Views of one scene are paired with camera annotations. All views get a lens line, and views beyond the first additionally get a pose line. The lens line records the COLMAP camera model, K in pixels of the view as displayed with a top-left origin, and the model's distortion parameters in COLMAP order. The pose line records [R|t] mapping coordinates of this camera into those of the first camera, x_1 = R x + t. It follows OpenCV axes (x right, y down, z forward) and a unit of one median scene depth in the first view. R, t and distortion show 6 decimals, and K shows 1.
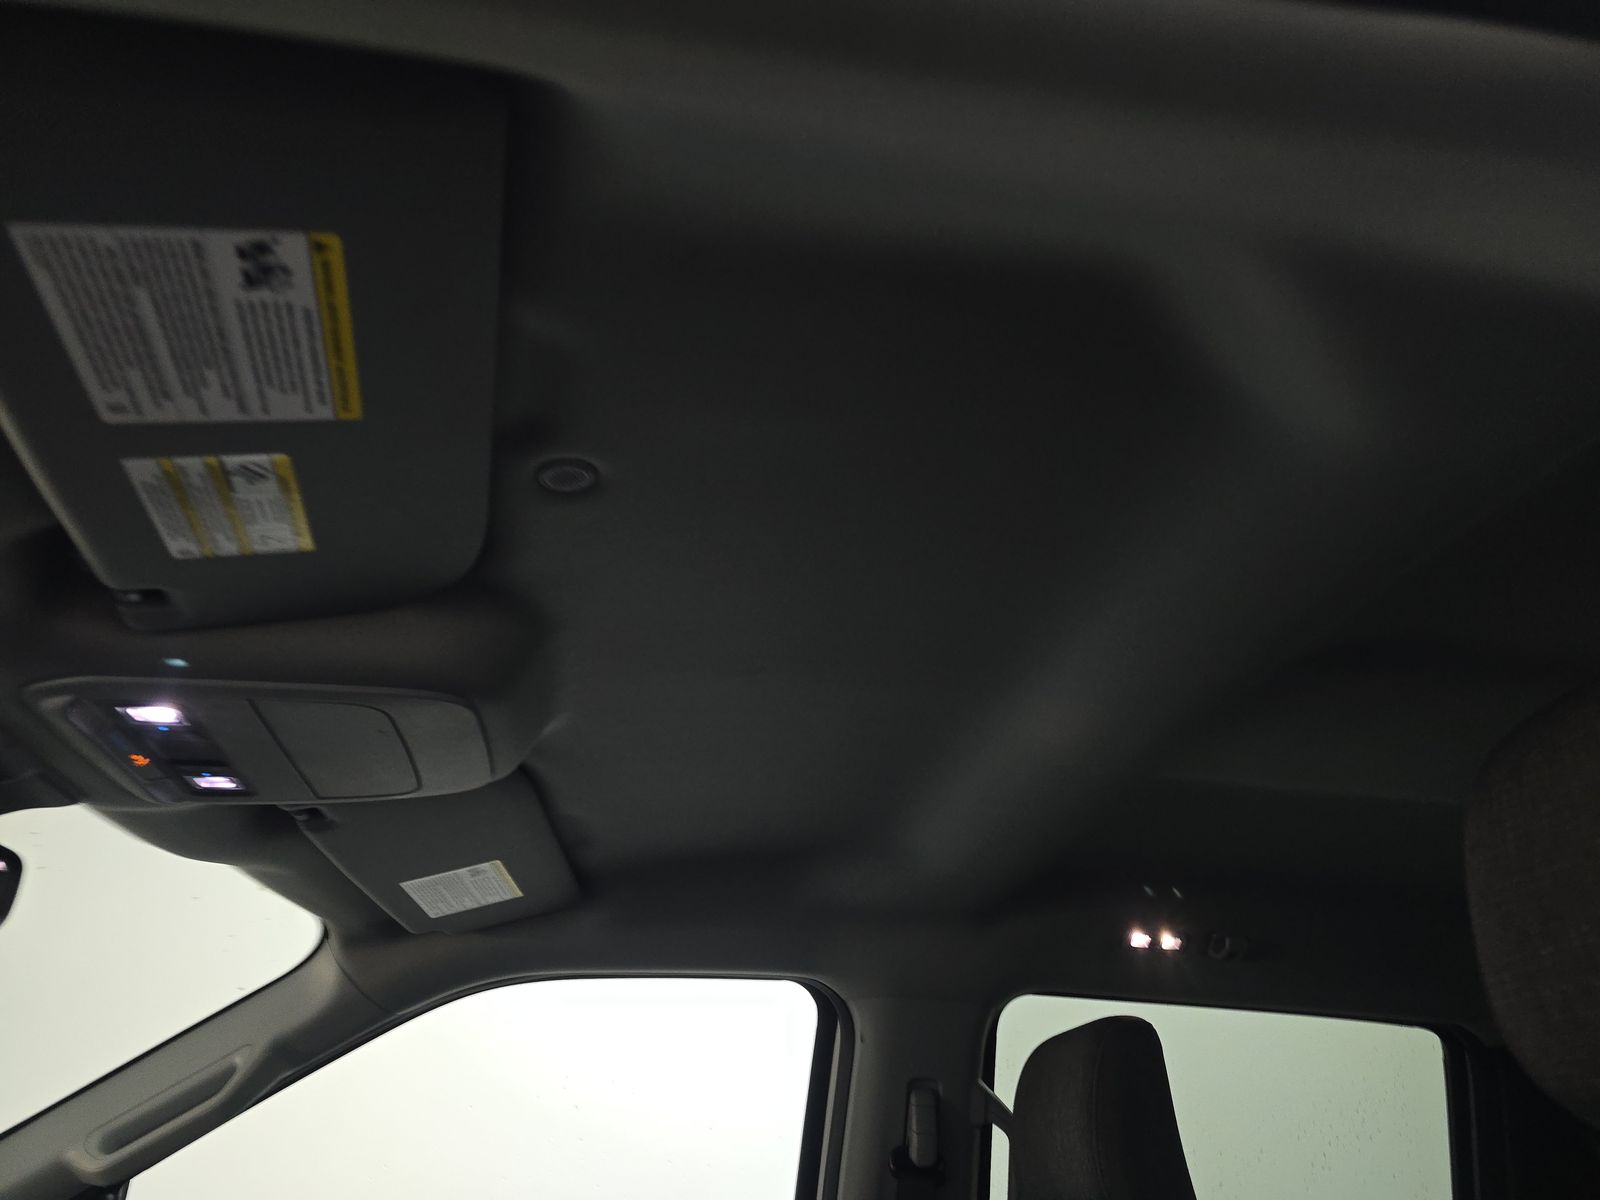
lens RADIAL K [[1059.6, 0, 803.4], [0, 1059.6, 594.0], [0, 0, 1]] dist [0.028195, -0.005200]
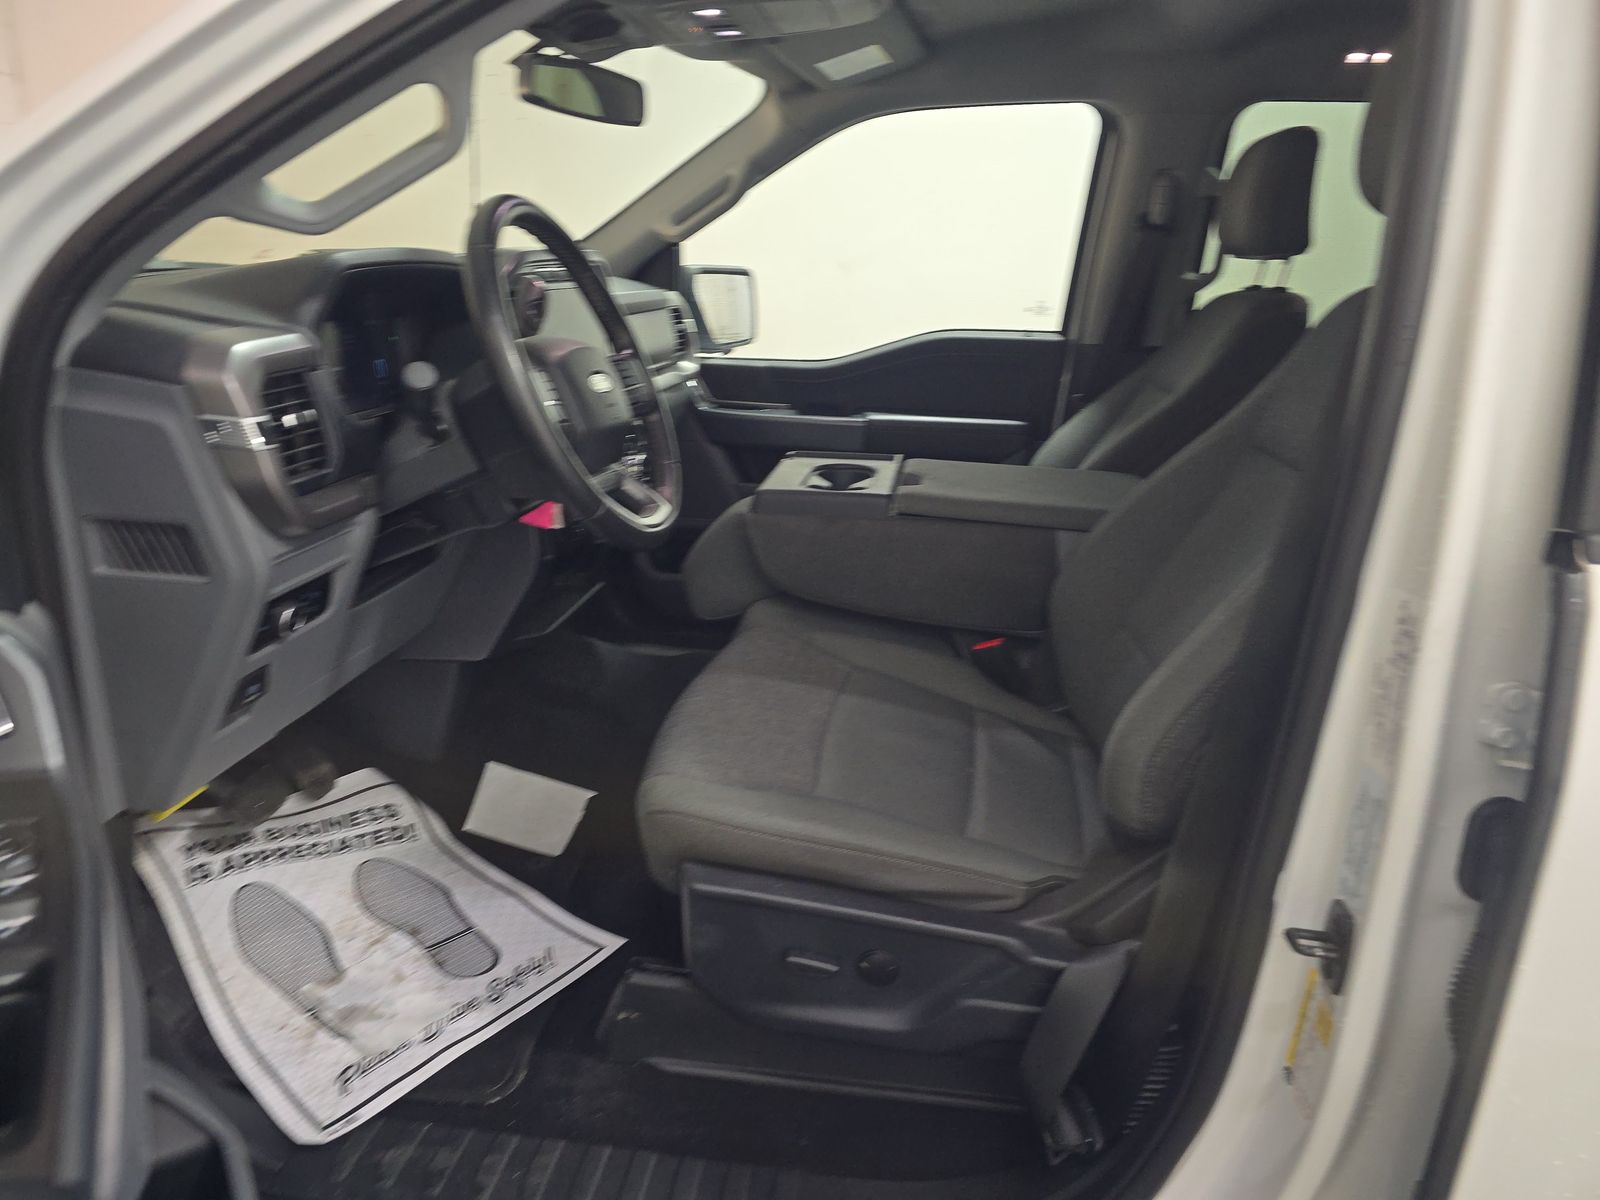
lens RADIAL K [[1059.6, 0, 803.4], [0, 1059.6, 594.0], [0, 0, 1]] dist [0.028195, -0.005200]
pose [[0.949702, 0.084183, -0.301626, 0.130457], [0.160646, 0.695824, 0.700015, -0.253607], [0.268808, -0.713261, 0.647302, -0.516644]]
